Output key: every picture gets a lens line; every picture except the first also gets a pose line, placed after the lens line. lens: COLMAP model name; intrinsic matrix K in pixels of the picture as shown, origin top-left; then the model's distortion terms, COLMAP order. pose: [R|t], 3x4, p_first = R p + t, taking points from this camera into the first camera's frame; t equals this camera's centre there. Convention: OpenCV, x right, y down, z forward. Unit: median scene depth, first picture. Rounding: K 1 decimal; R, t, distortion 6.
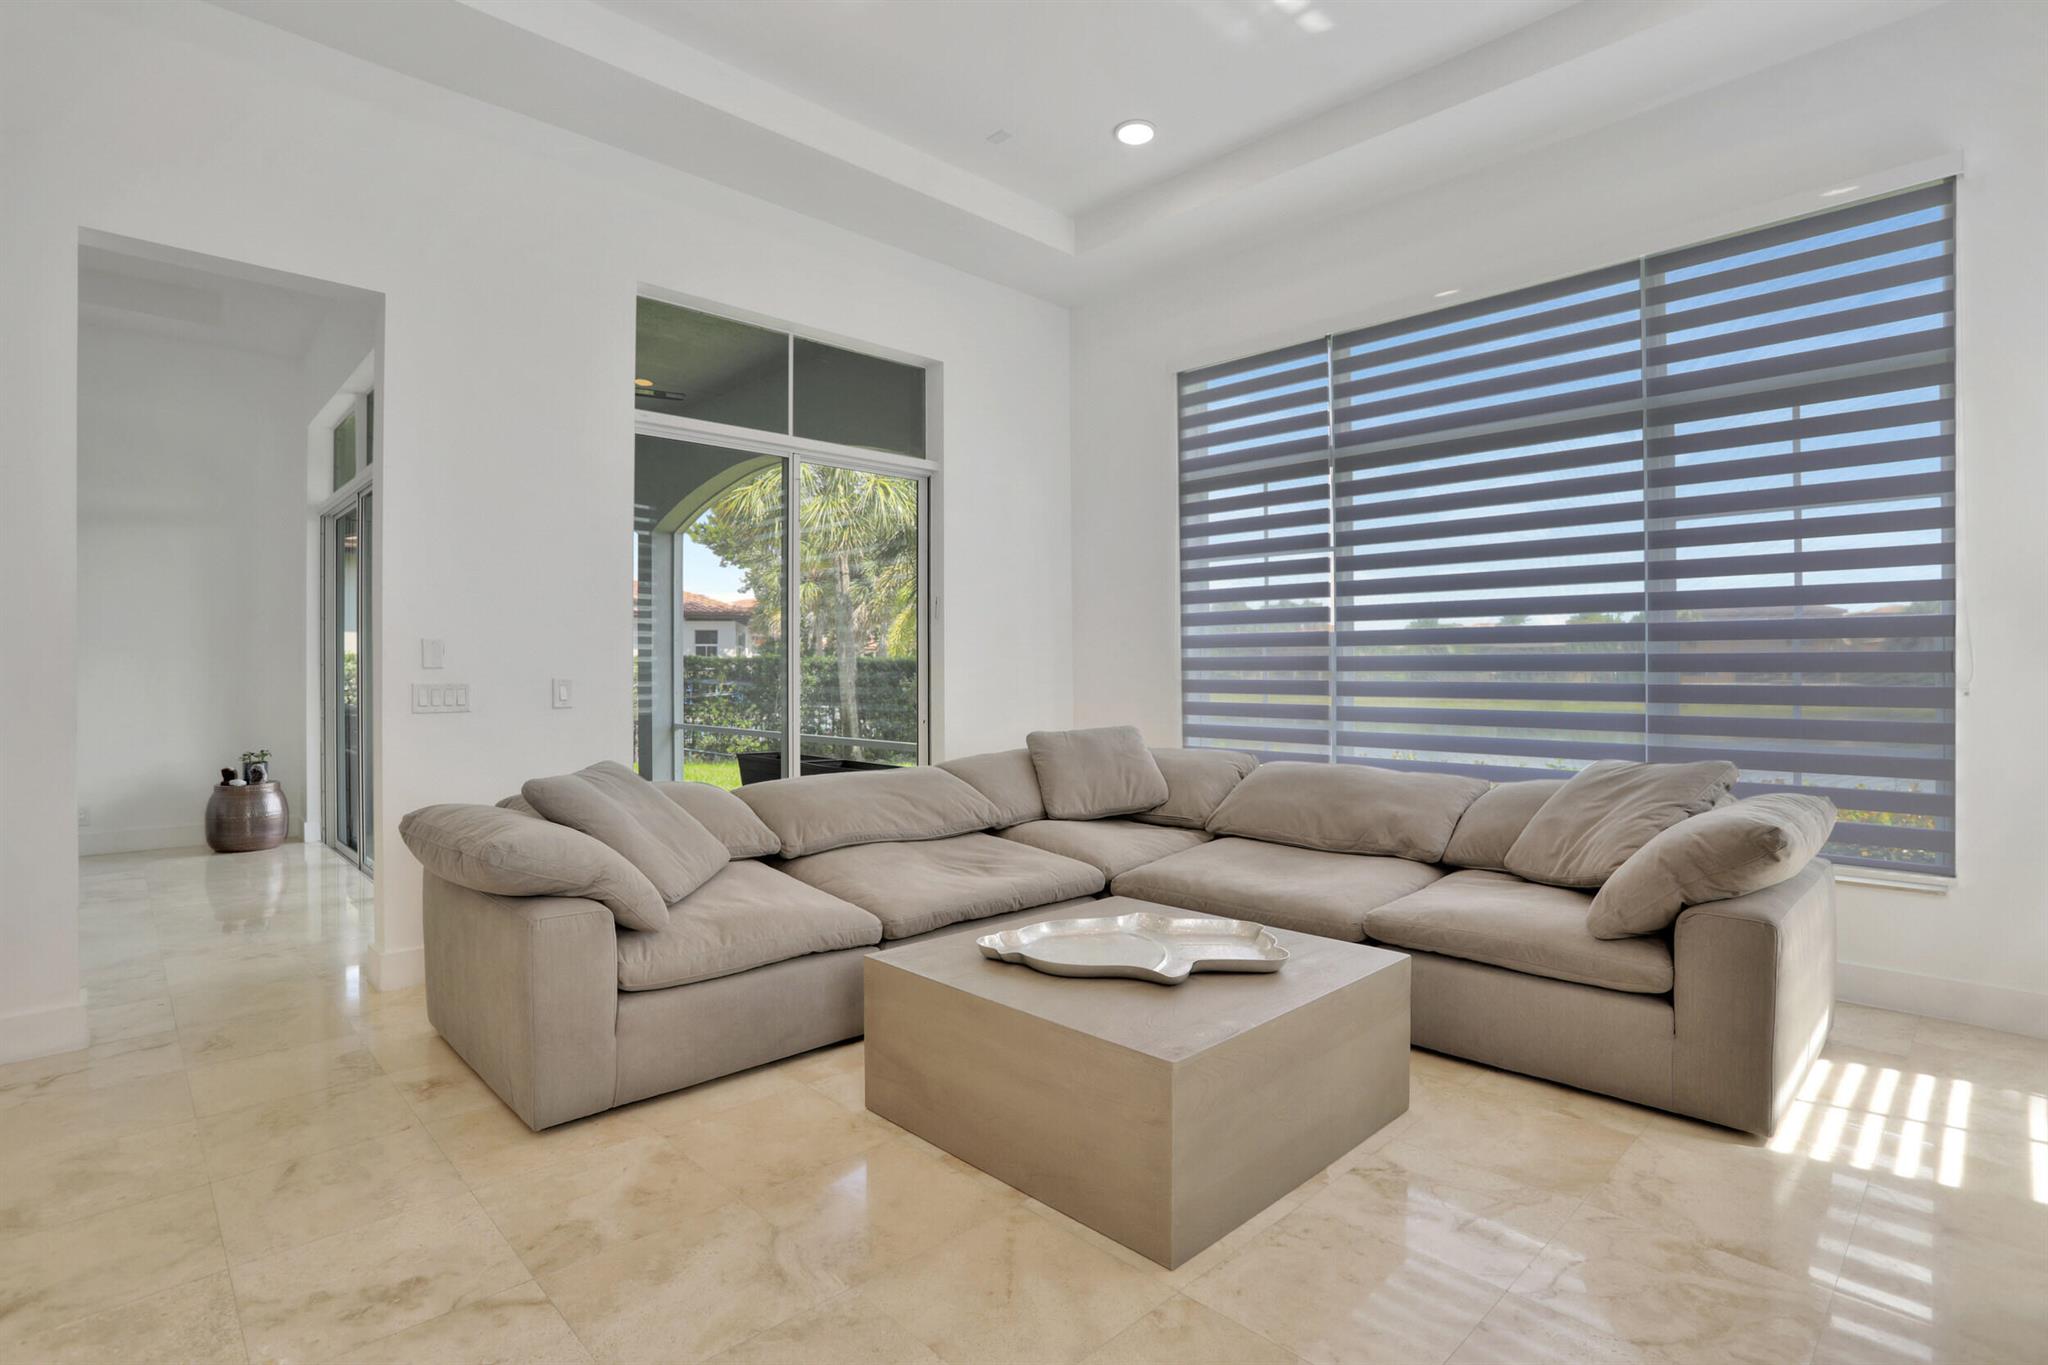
lens RADIAL K [[1006.7, 0, 1012.7], [0, 1006.7, 664.6], [0, 0, 1]] dist [-0.066738, 0.029465]
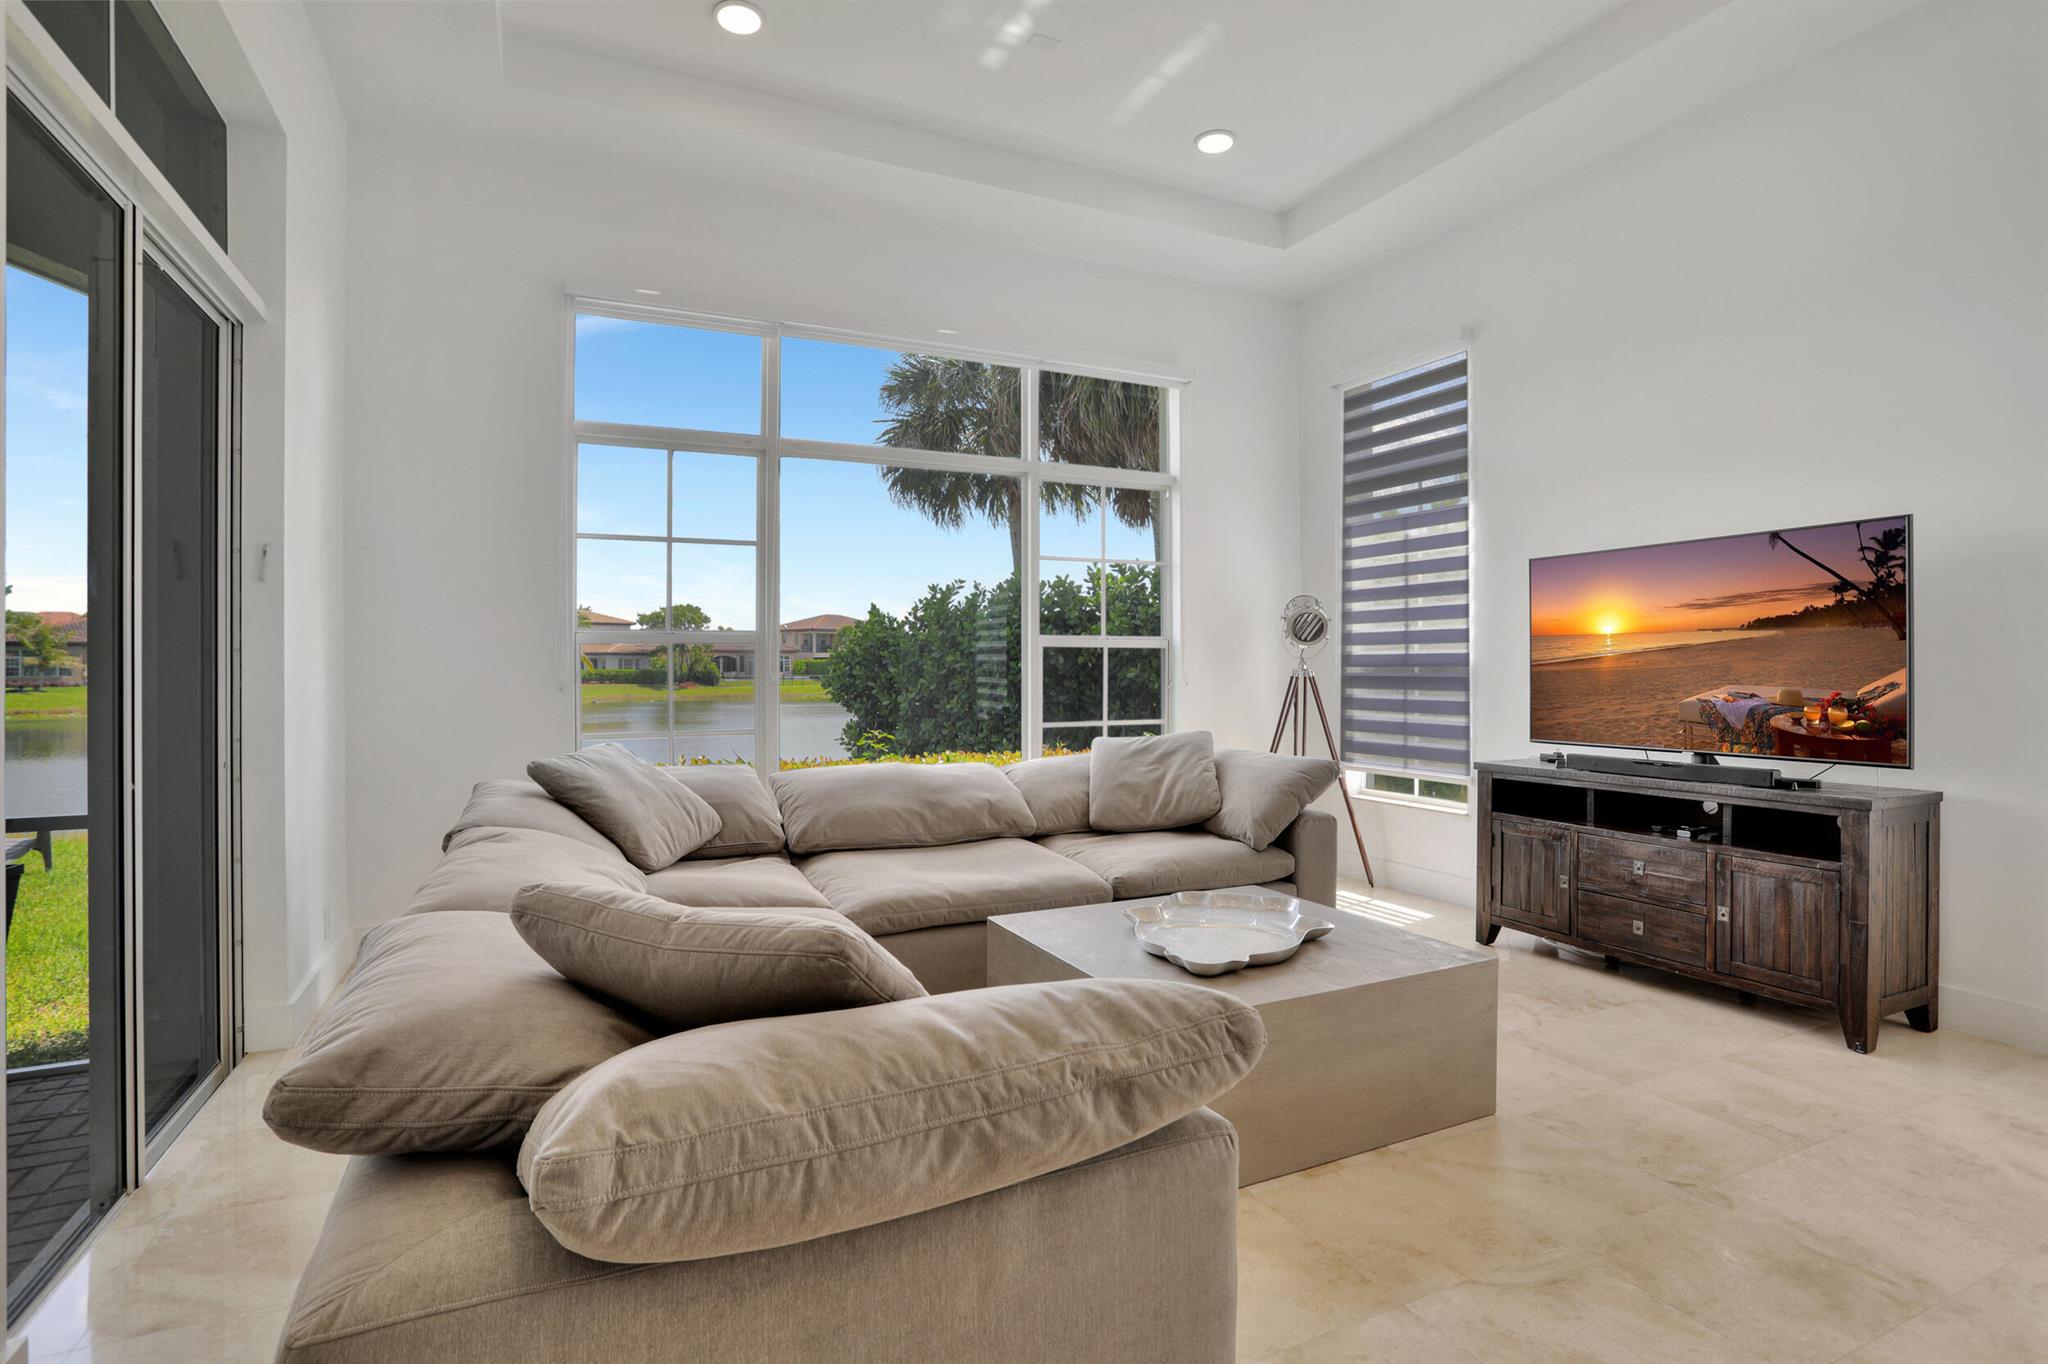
lens RADIAL K [[1008.4, 0, 1044.4], [0, 1008.4, 665.7], [0, 0, 1]] dist [-0.070440, 0.032525]
pose [[0.304456, 0.003046, 0.952522, -0.637649], [-0.001439, 0.999995, -0.002737, 0.002917], [-0.952525, -0.000537, 0.304459, 0.570812]]
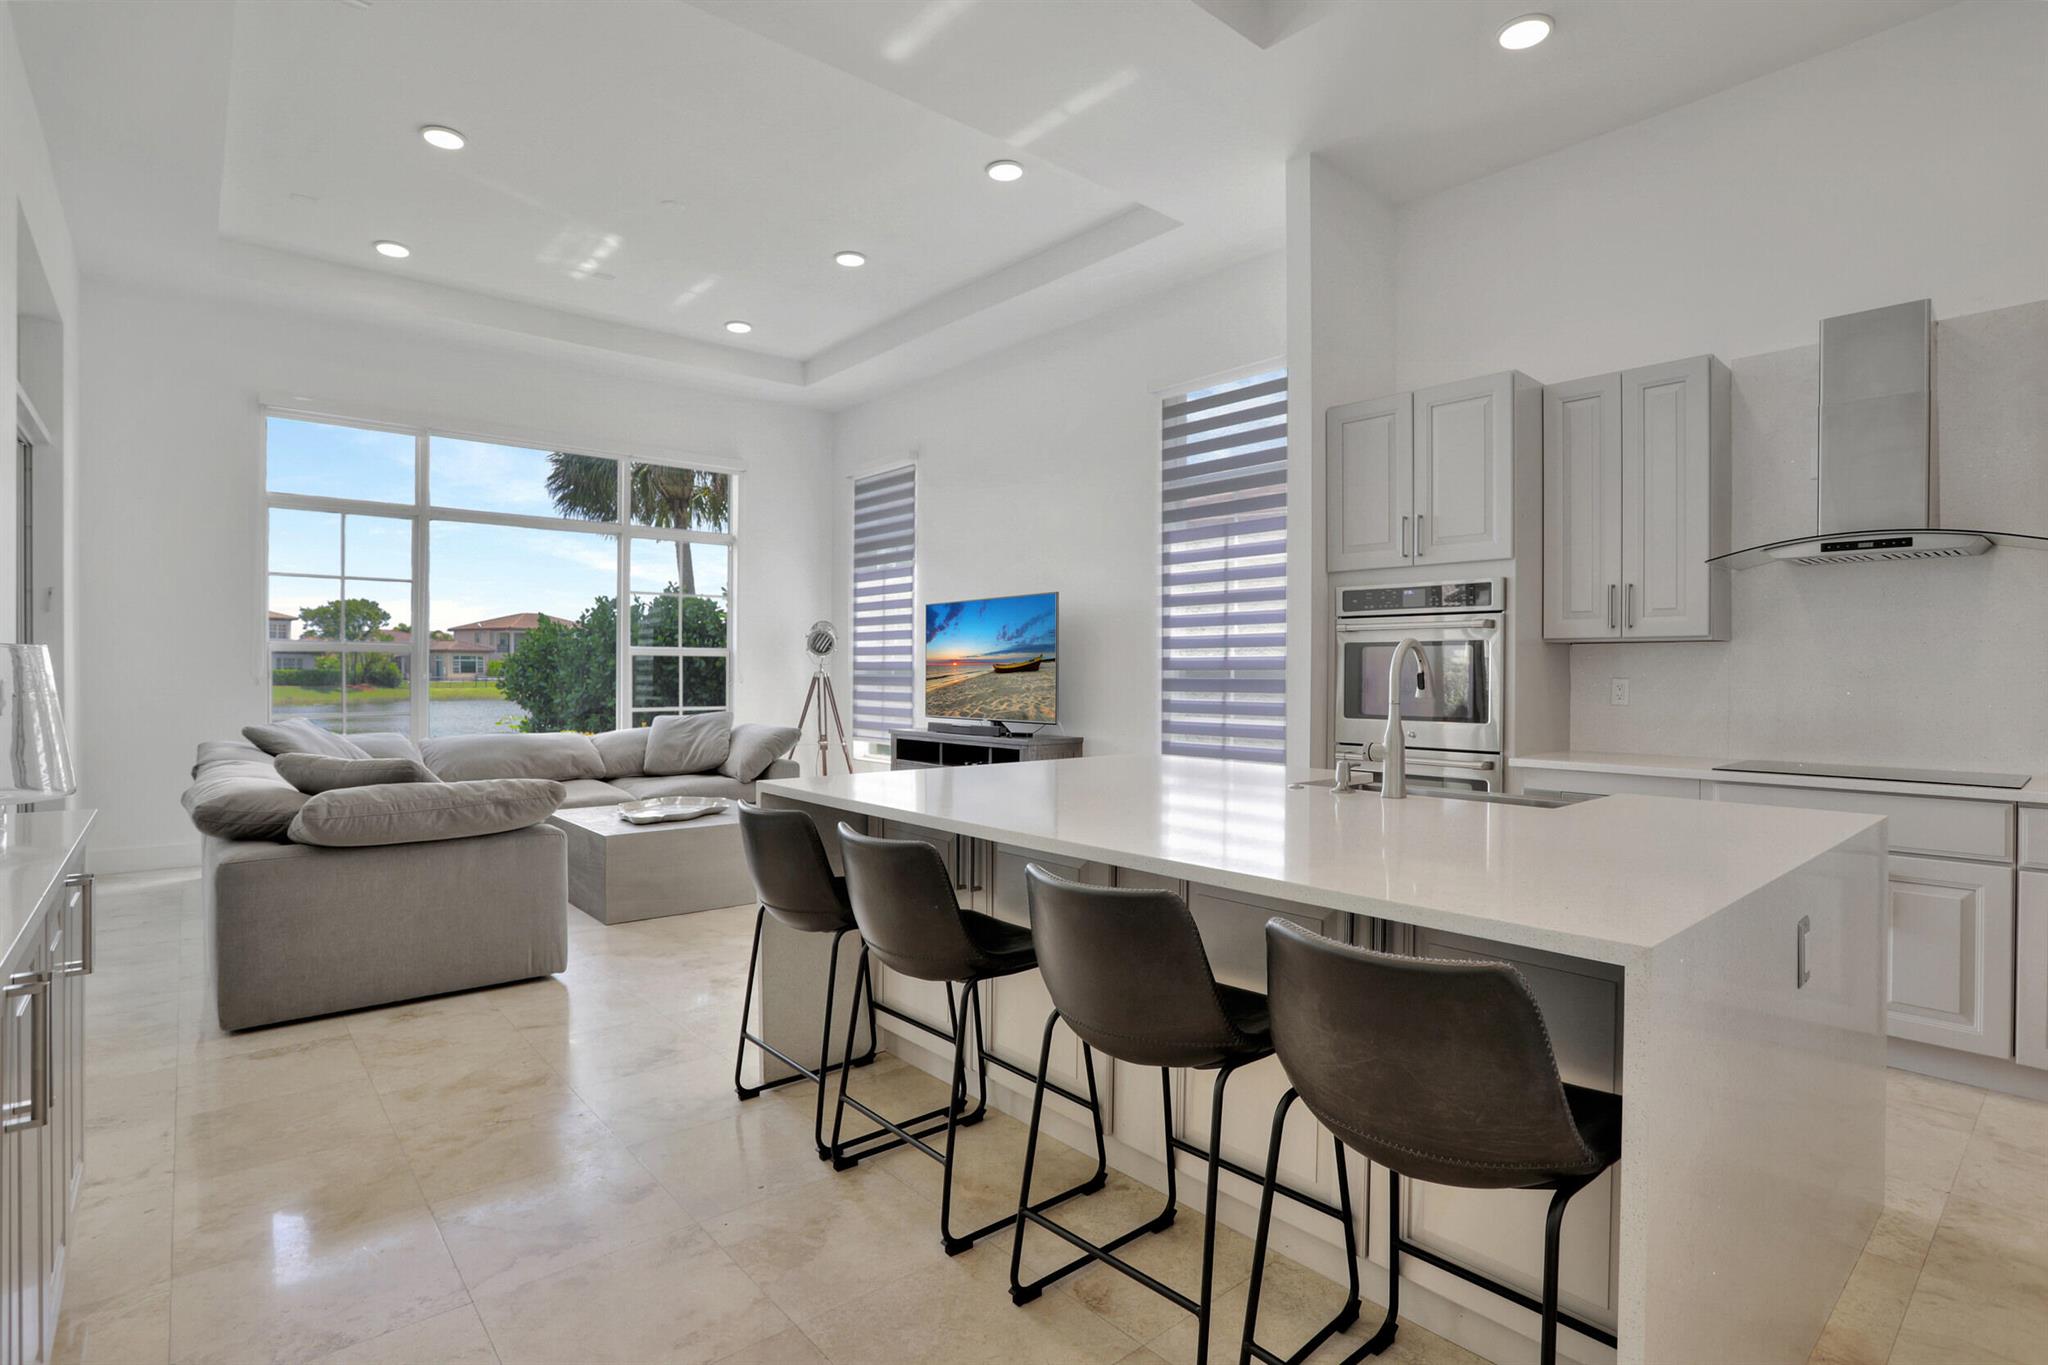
lens RADIAL K [[1000.4, 0, 1019.2], [0, 1000.4, 674.2], [0, 0, 1]] dist [-0.071614, 0.030435]
pose [[0.058518, -0.000671, 0.998286, -1.201886], [-0.006903, 0.999976, 0.001077, 0.003743], [-0.998262, -0.006954, 0.058512, 0.130746]]
